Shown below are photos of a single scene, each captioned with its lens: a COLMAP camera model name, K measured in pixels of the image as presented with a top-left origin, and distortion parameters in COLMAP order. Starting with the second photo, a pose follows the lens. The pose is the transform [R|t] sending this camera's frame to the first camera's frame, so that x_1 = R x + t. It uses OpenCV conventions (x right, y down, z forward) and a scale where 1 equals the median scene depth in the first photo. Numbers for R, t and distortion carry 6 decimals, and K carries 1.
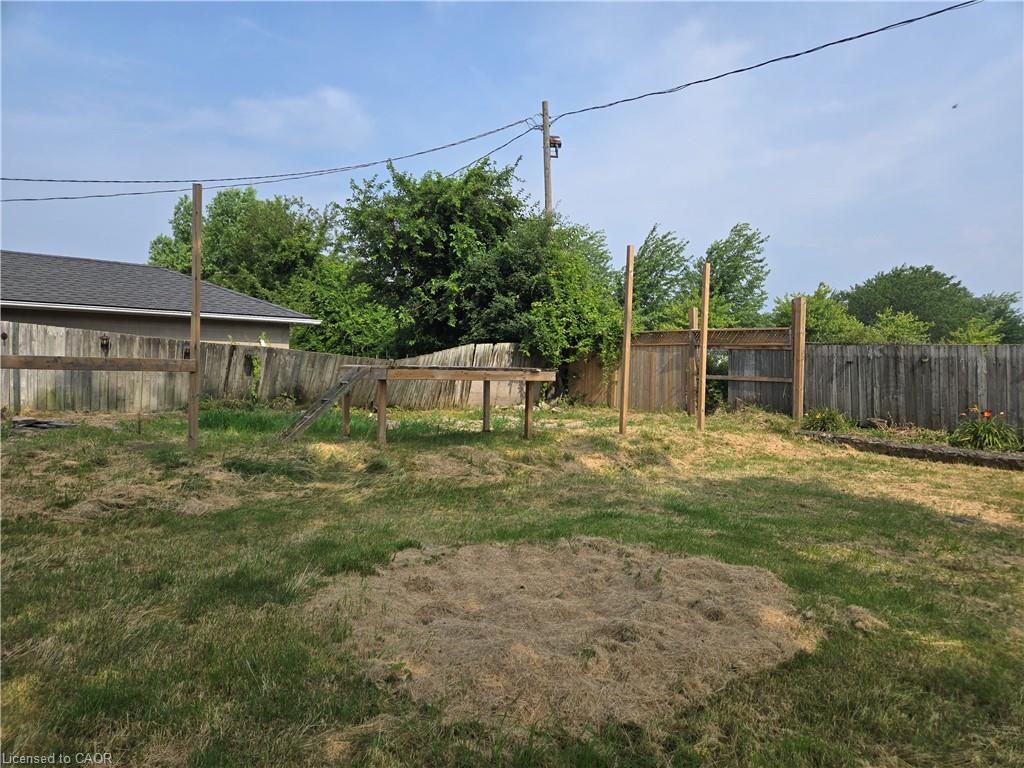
lens RADIAL K [[689.5, 0, 508.3], [0, 689.5, 381.2], [0, 0, 1]] dist [0.072102, -0.052203]
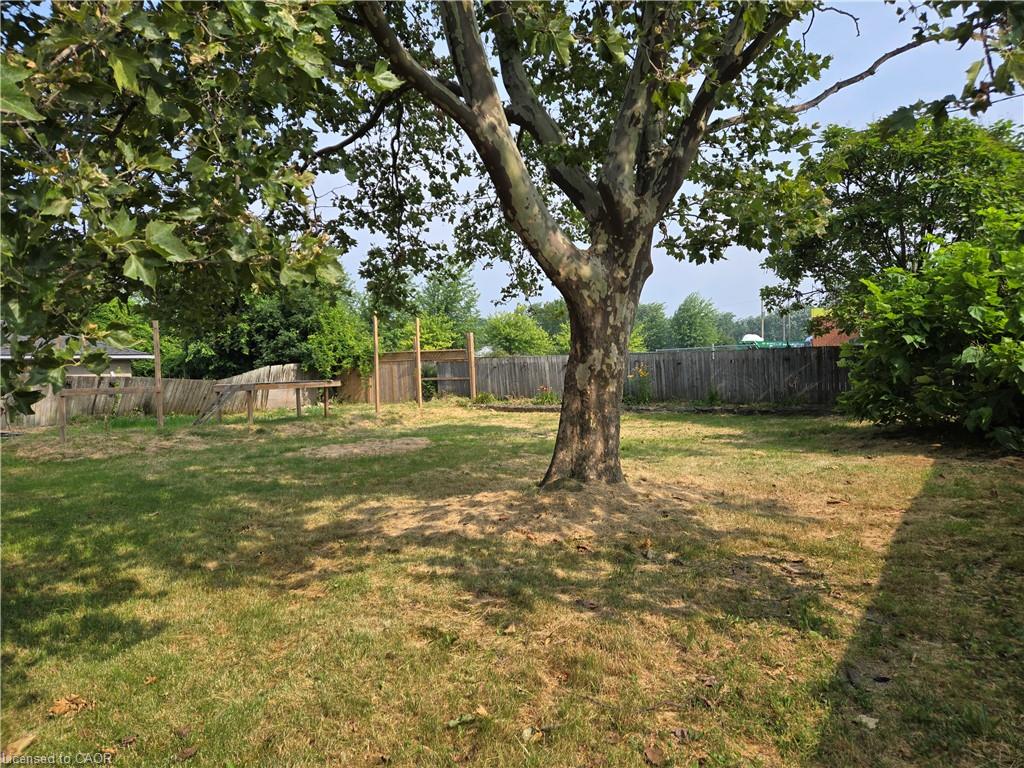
lens RADIAL K [[689.5, 0, 526.7], [0, 689.5, 391.9], [0, 0, 1]] dist [0.072102, -0.052203]
pose [[0.924543, -0.067833, 0.374992, -0.109461], [0.064951, 0.997681, 0.020336, 0.006657], [-0.375501, 0.005555, 0.926805, -0.608157]]
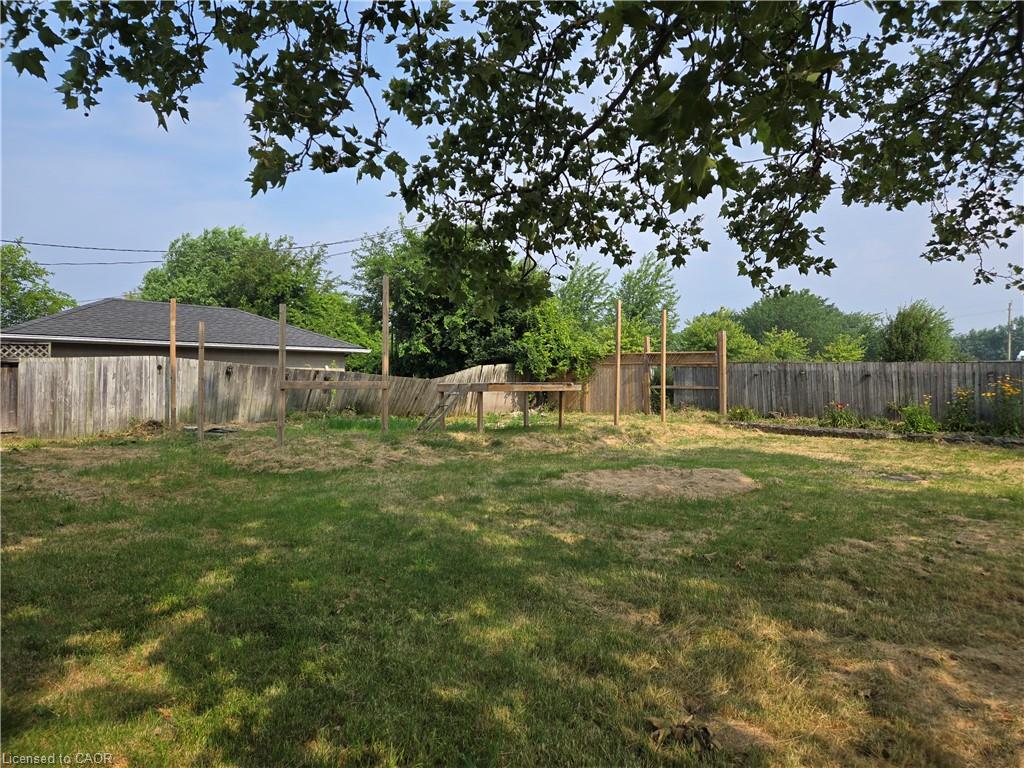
lens RADIAL K [[689.5, 0, 516.4], [0, 689.5, 379.7], [0, 0, 1]] dist [0.072102, -0.052203]
pose [[0.990000, -0.019931, 0.139653, -0.178093], [0.023389, 0.999458, -0.023164, 0.004611], [-0.139115, 0.026198, 0.989930, -0.312690]]
